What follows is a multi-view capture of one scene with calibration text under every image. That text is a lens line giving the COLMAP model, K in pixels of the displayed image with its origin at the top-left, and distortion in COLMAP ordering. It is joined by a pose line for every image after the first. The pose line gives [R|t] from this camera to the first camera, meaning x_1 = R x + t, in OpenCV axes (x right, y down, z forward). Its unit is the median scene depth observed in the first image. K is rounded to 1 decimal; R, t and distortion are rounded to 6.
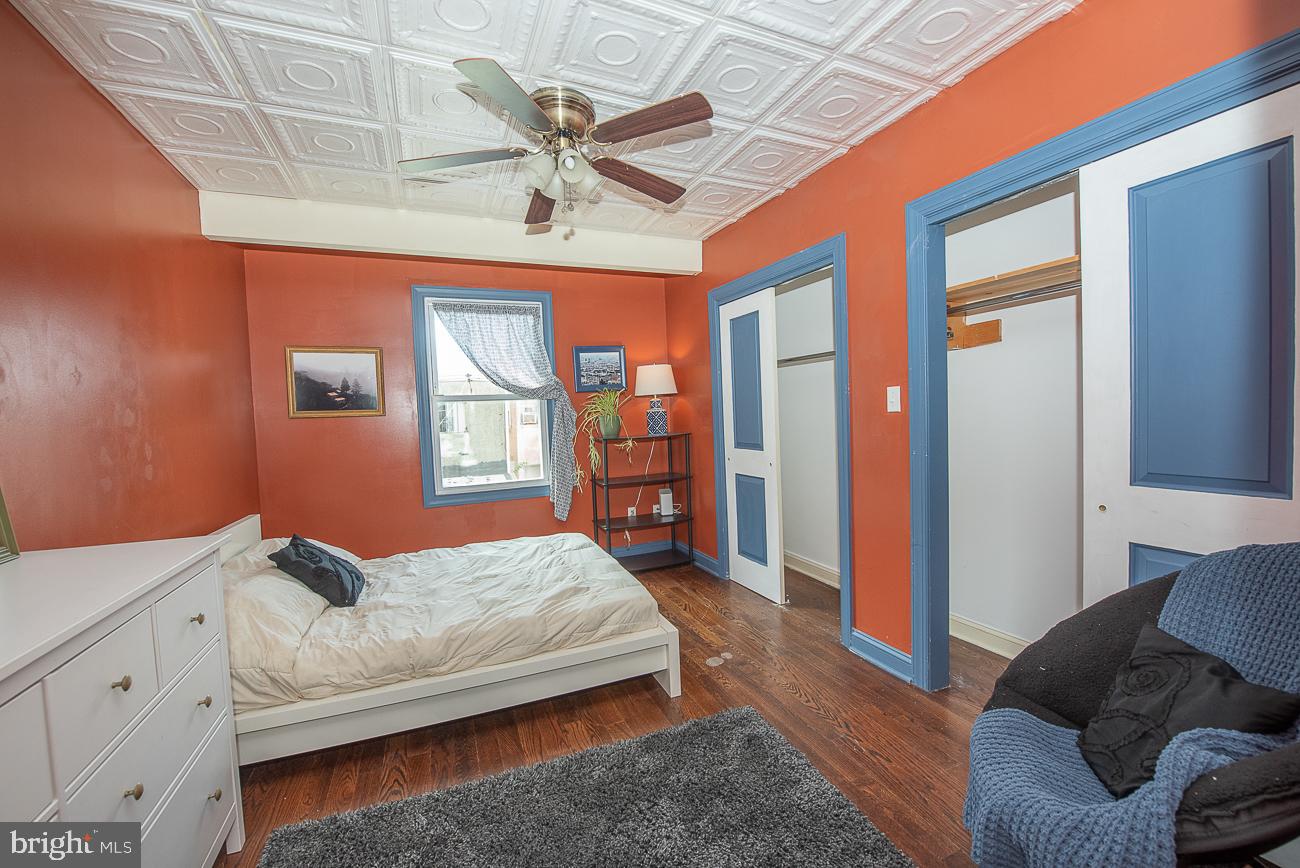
lens RADIAL K [[516.8, 0, 651.1], [0, 516.8, 433.5], [0, 0, 1]] dist [-0.016329, -0.002019]
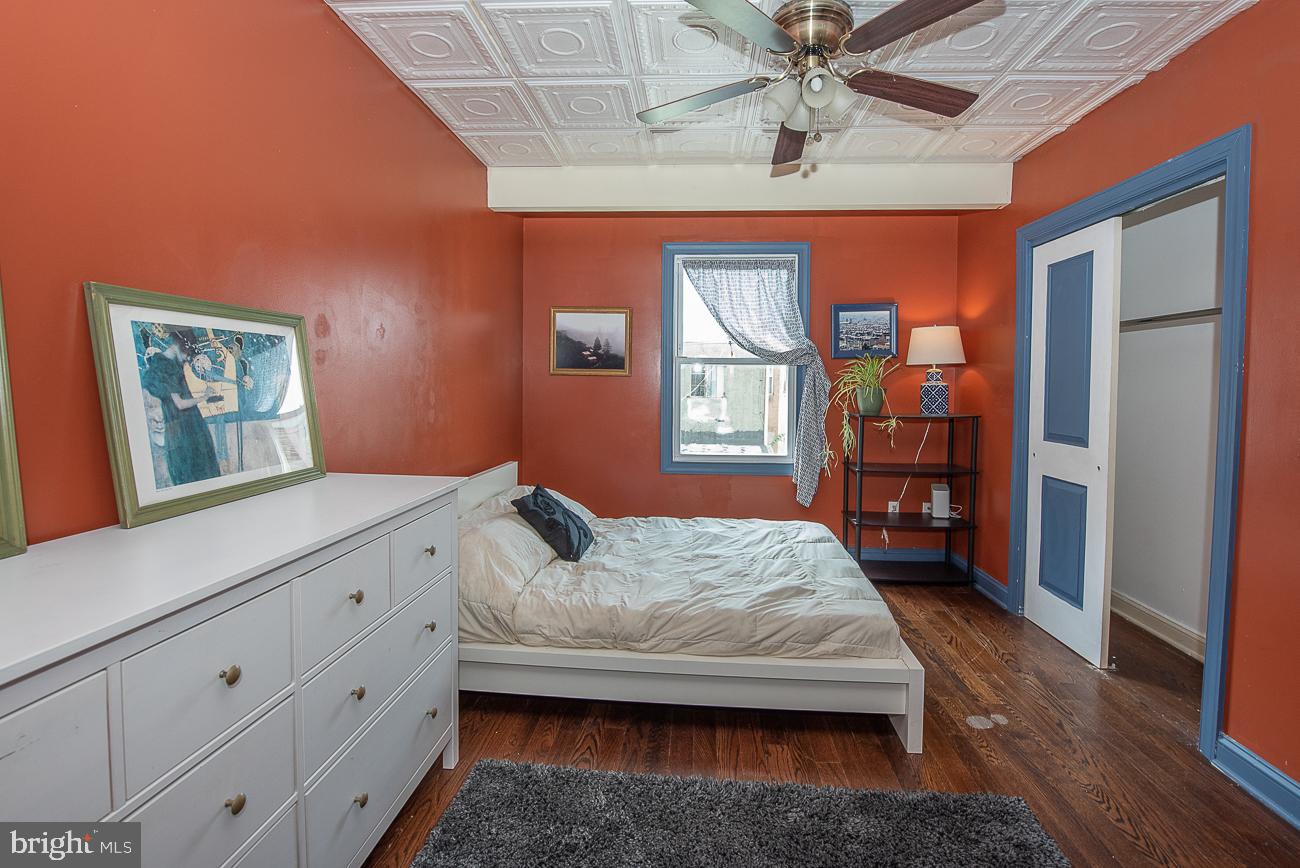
lens RADIAL K [[576.2, 0, 665.9], [0, 576.2, 402.3], [0, 0, 1]] dist [-0.015897, -0.002664]
pose [[0.895418, 0.062188, -0.440862, 0.046397], [-0.063008, 0.997931, 0.012794, -0.002997], [0.440746, 0.016322, 0.897484, 0.042124]]
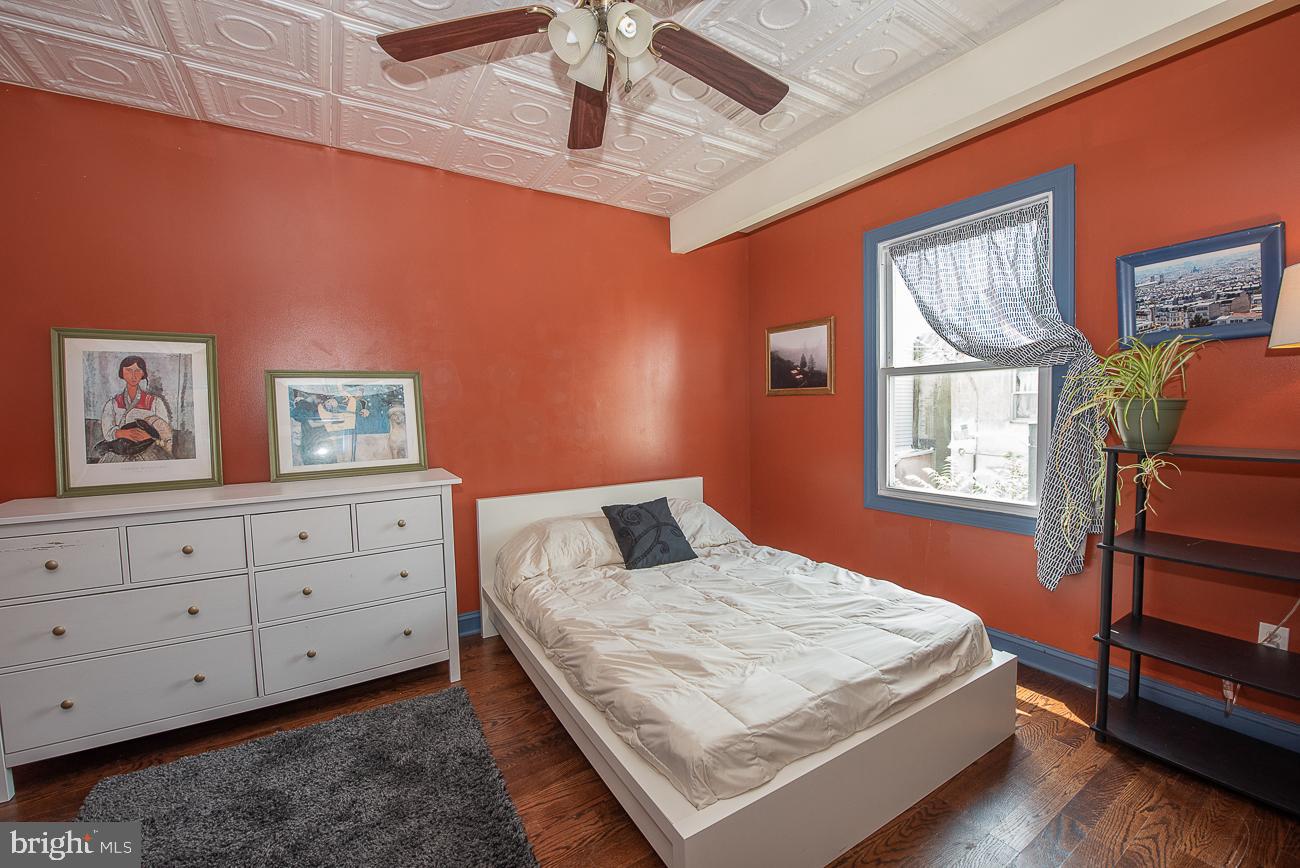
lens RADIAL K [[516.8, 0, 653.4], [0, 516.8, 432.5], [0, 0, 1]] dist [-0.016329, -0.002019]
pose [[0.158018, 0.084164, -0.983843, 0.394666], [-0.026629, 0.996362, 0.080958, -0.040499], [0.987077, 0.013406, 0.159684, 0.697346]]
